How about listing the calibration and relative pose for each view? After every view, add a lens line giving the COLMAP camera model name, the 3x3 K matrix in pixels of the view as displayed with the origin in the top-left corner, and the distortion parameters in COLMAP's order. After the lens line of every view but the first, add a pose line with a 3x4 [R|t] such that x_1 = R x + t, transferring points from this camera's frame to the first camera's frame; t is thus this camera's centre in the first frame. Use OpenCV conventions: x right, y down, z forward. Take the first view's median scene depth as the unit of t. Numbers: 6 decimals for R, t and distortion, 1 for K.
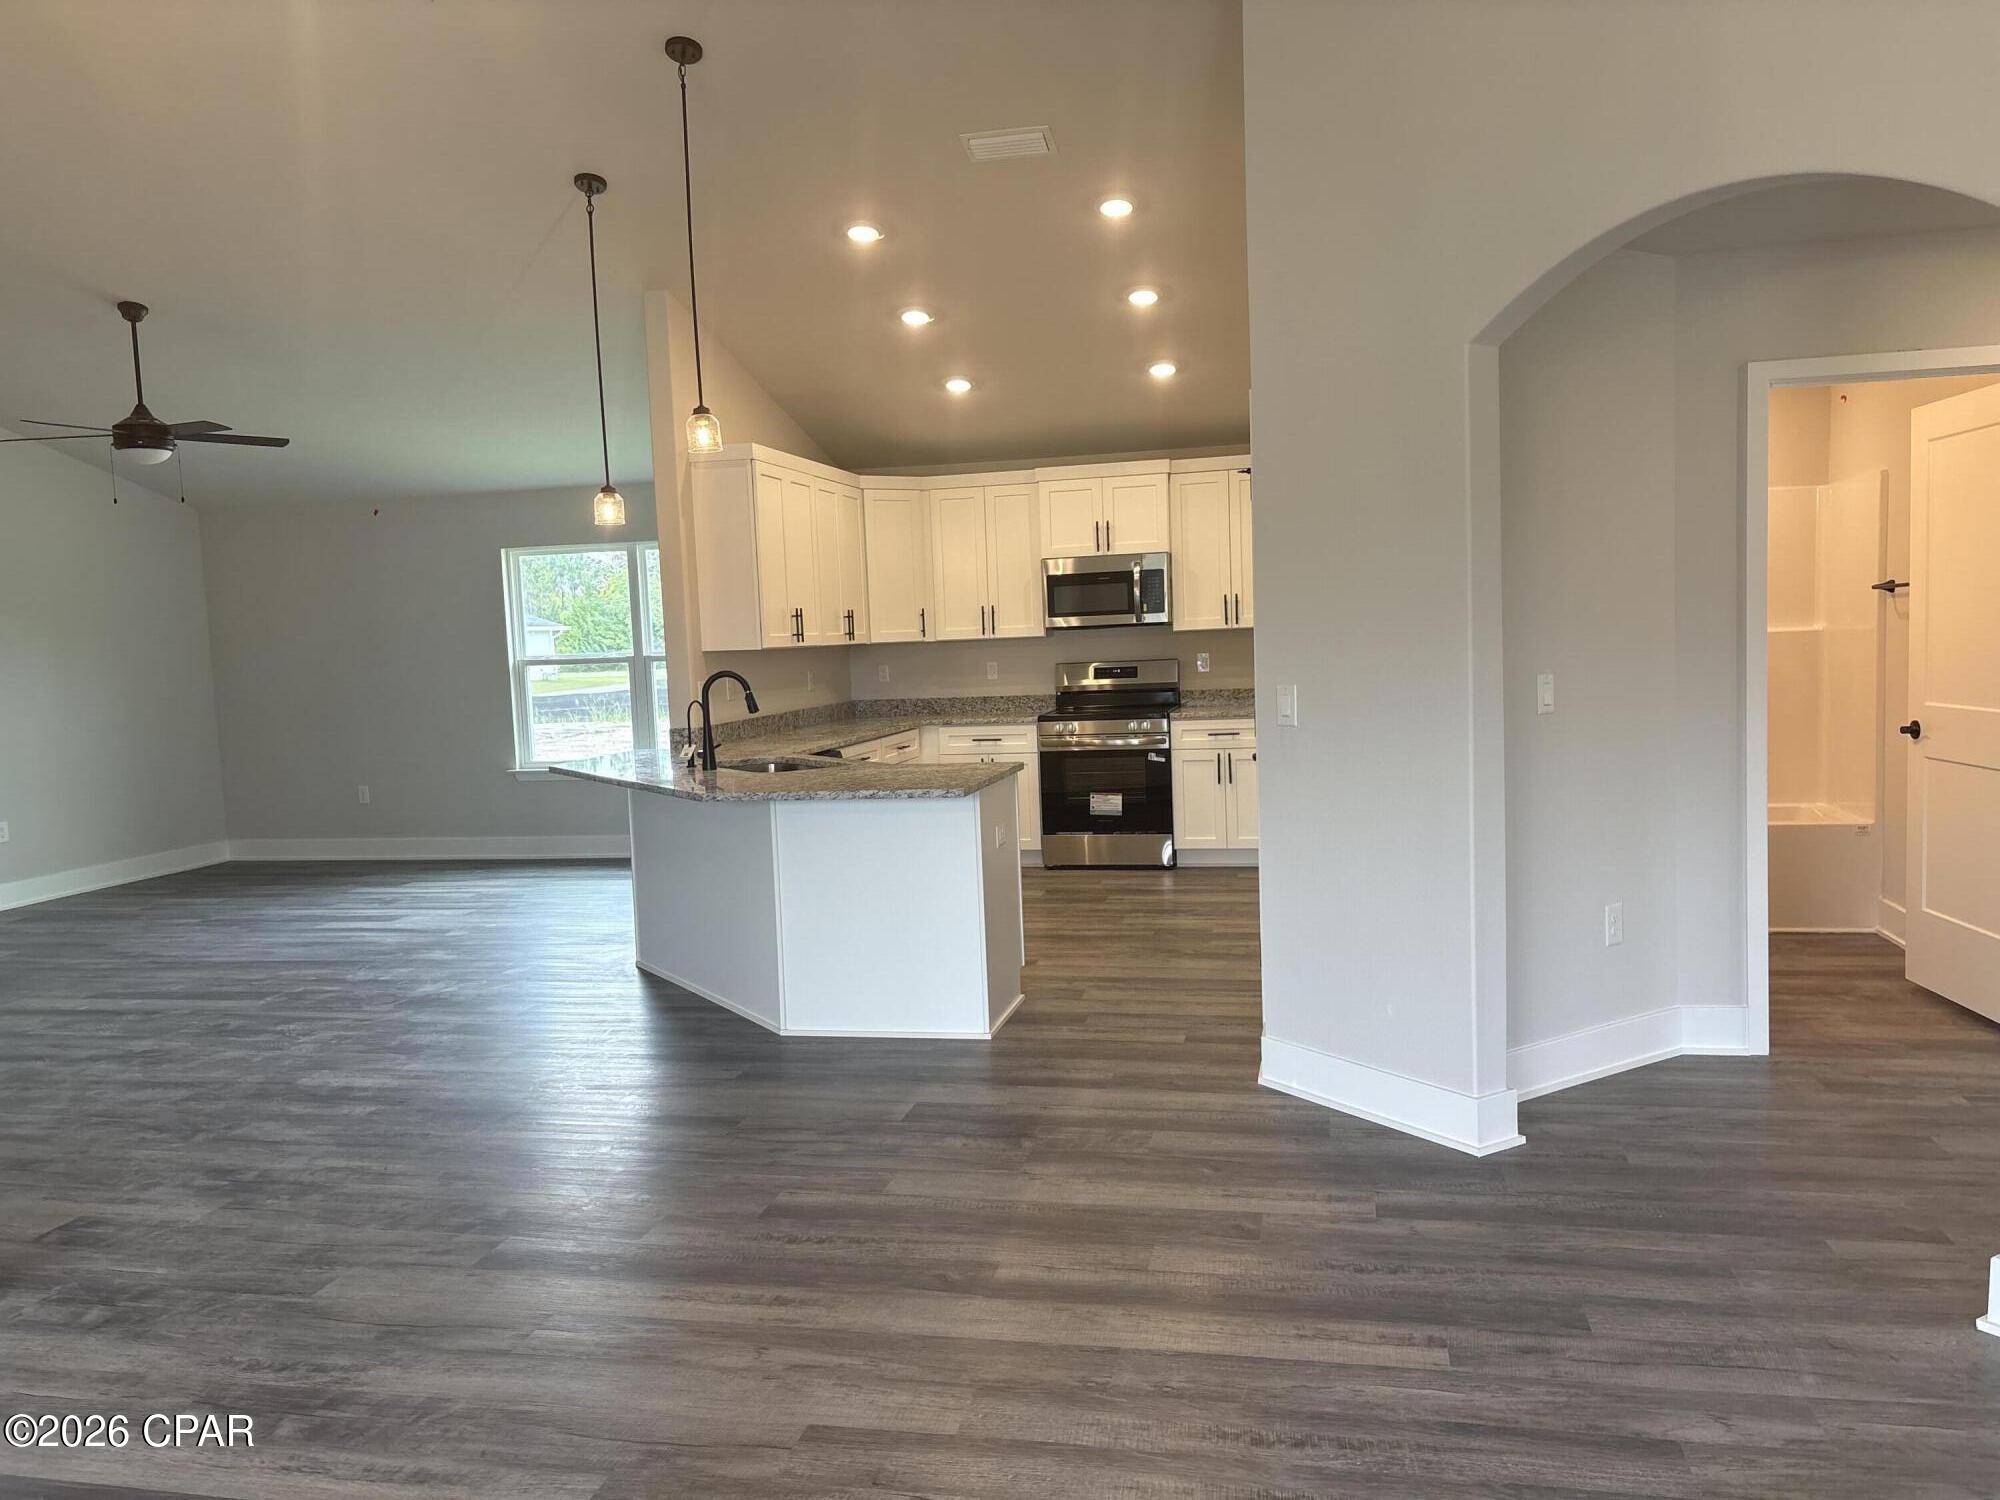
lens RADIAL K [[1531.7, 0, 1000.0], [0, 1531.7, 750.0], [0, 0, 1]] dist [0.111648, -0.081136]
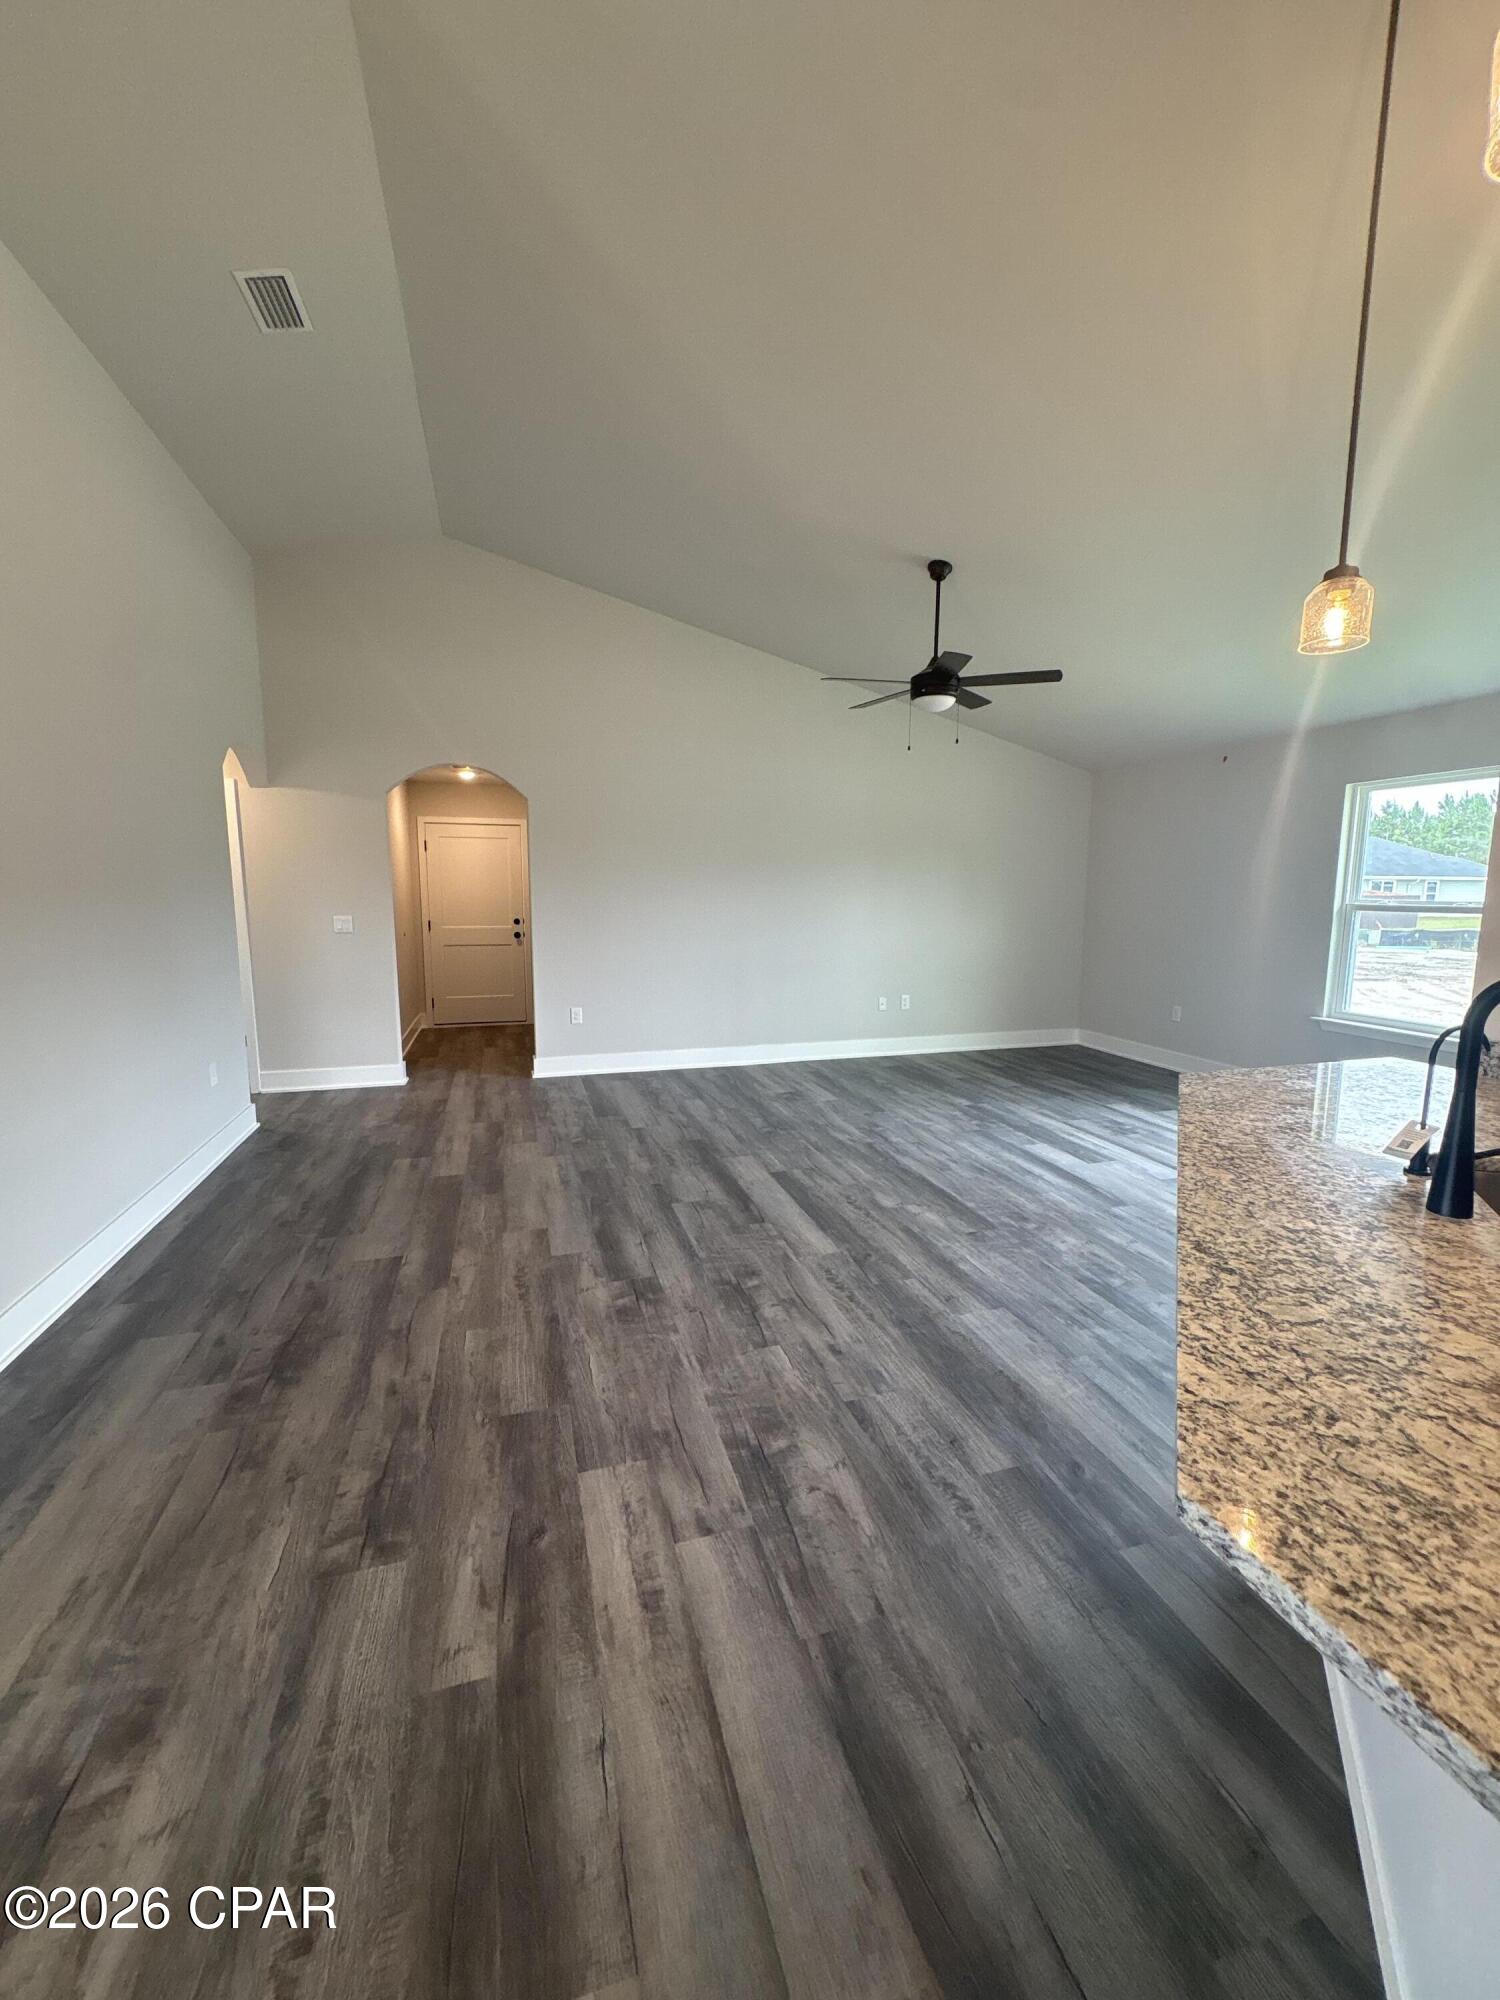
lens RADIAL K [[796.1, 0, 750.0], [0, 796.1, 1000.0], [0, 0, 1]] dist [0.000597, 0.000038]
pose [[0.495968, 0.162281, -0.853042, -0.077077], [-0.093690, 0.986647, 0.133226, -0.035507], [0.863272, 0.013846, 0.504549, 0.511045]]
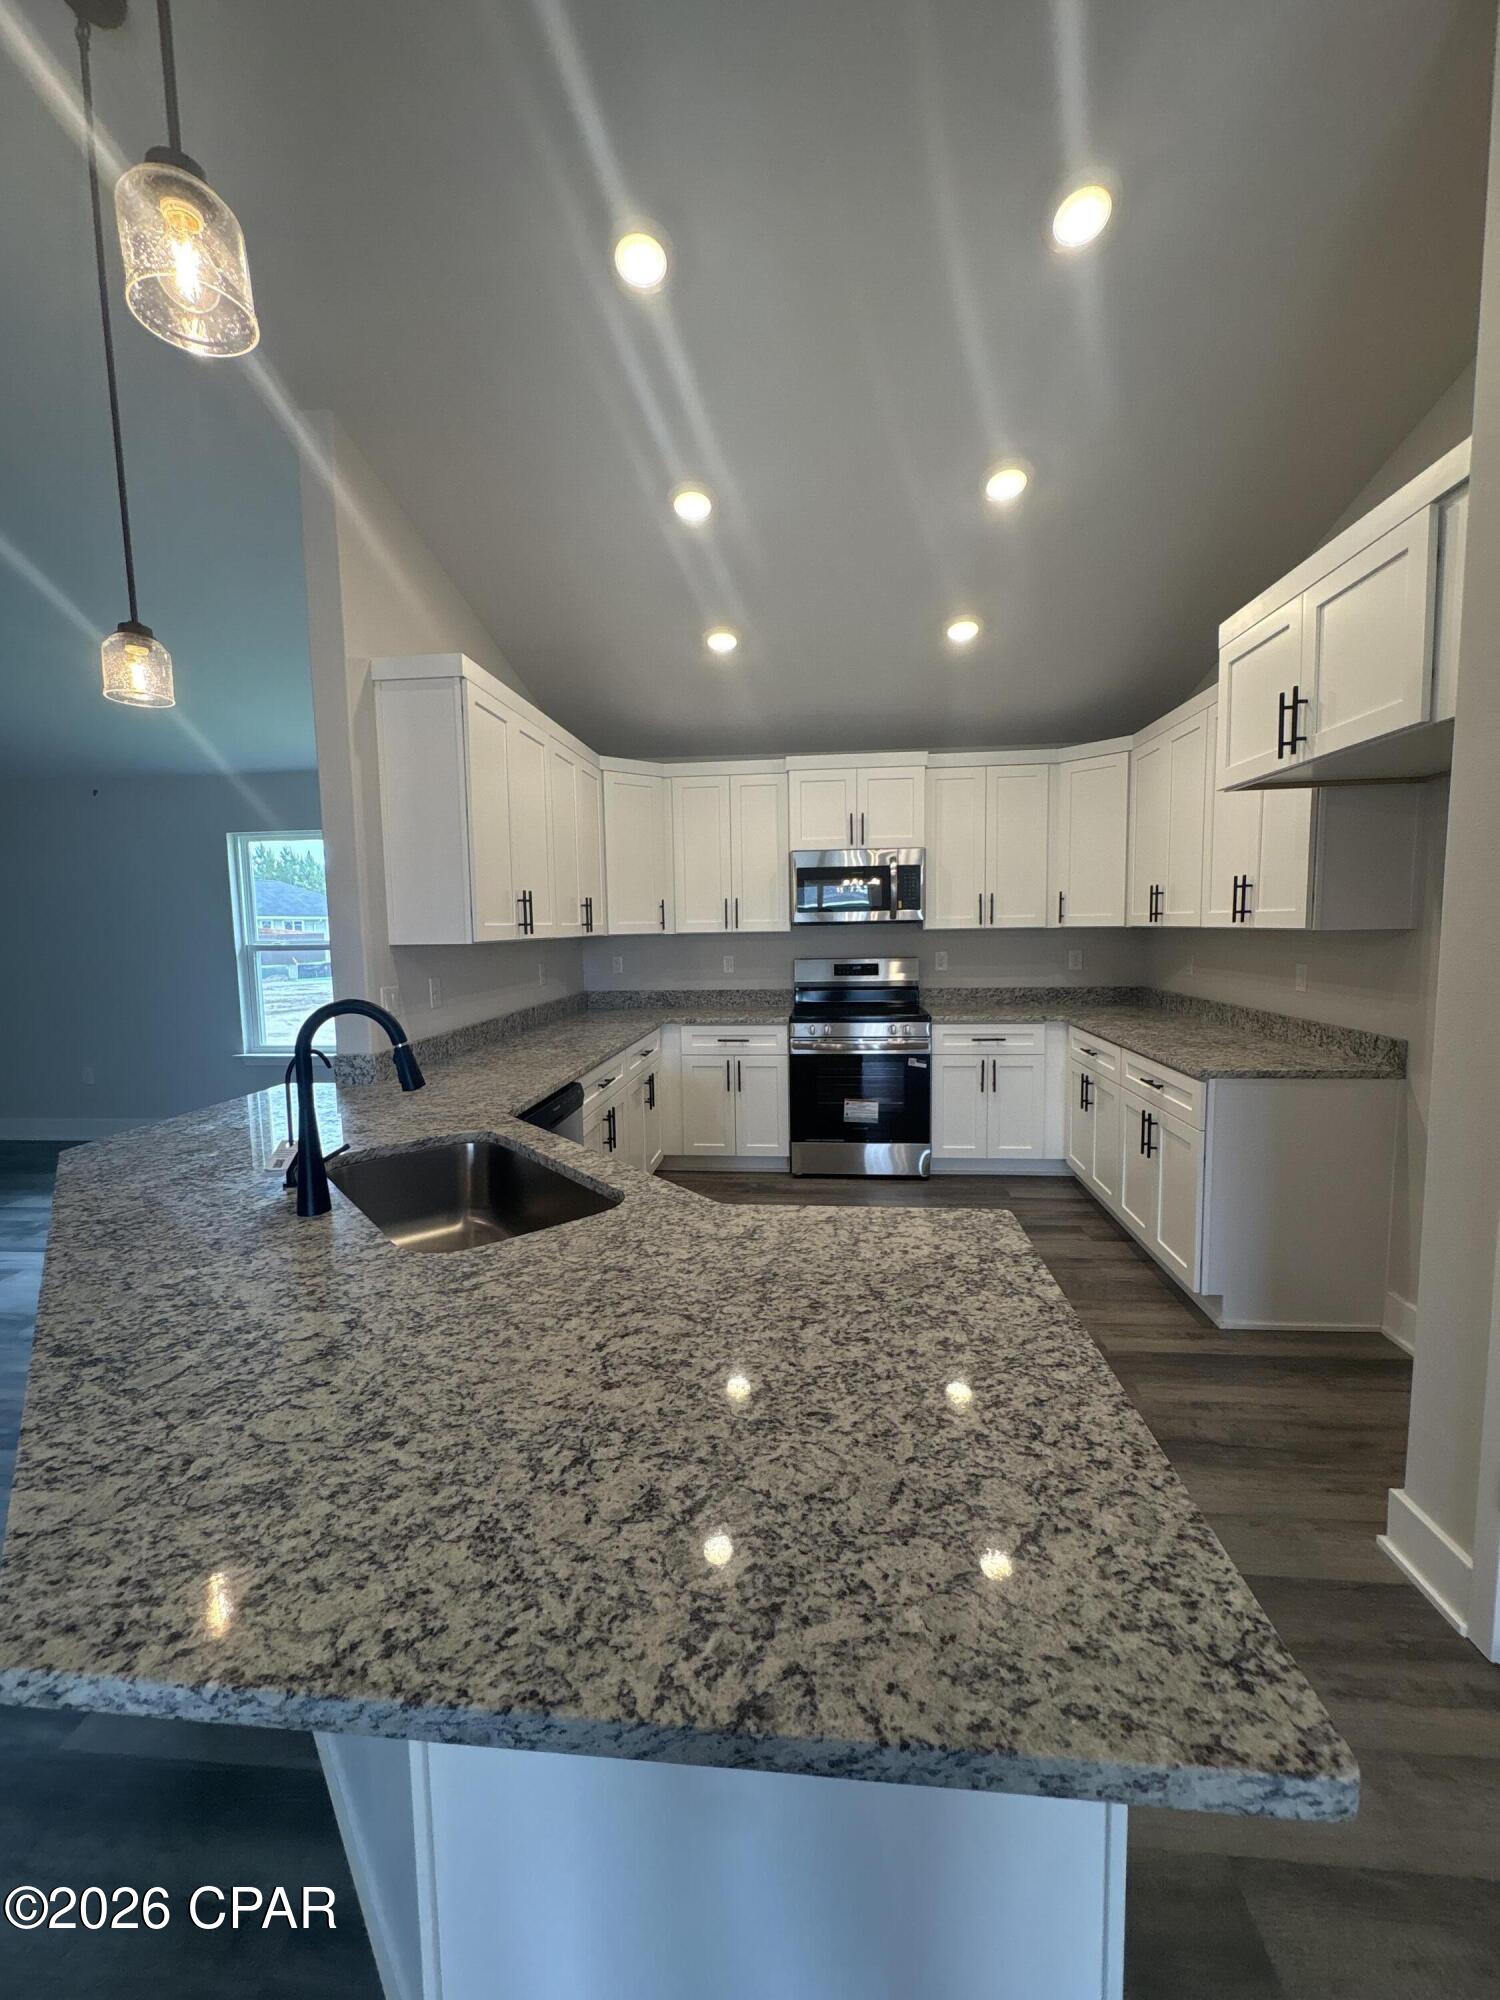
lens RADIAL K [[796.1, 0, 750.0], [0, 796.1, 1000.0], [0, 0, 1]] dist [0.000597, 0.000038]
pose [[0.991660, 0.010983, 0.128409, -0.061936], [-0.012837, 0.999825, 0.013622, -0.038469], [-0.128237, -0.015157, 0.991628, 0.515145]]
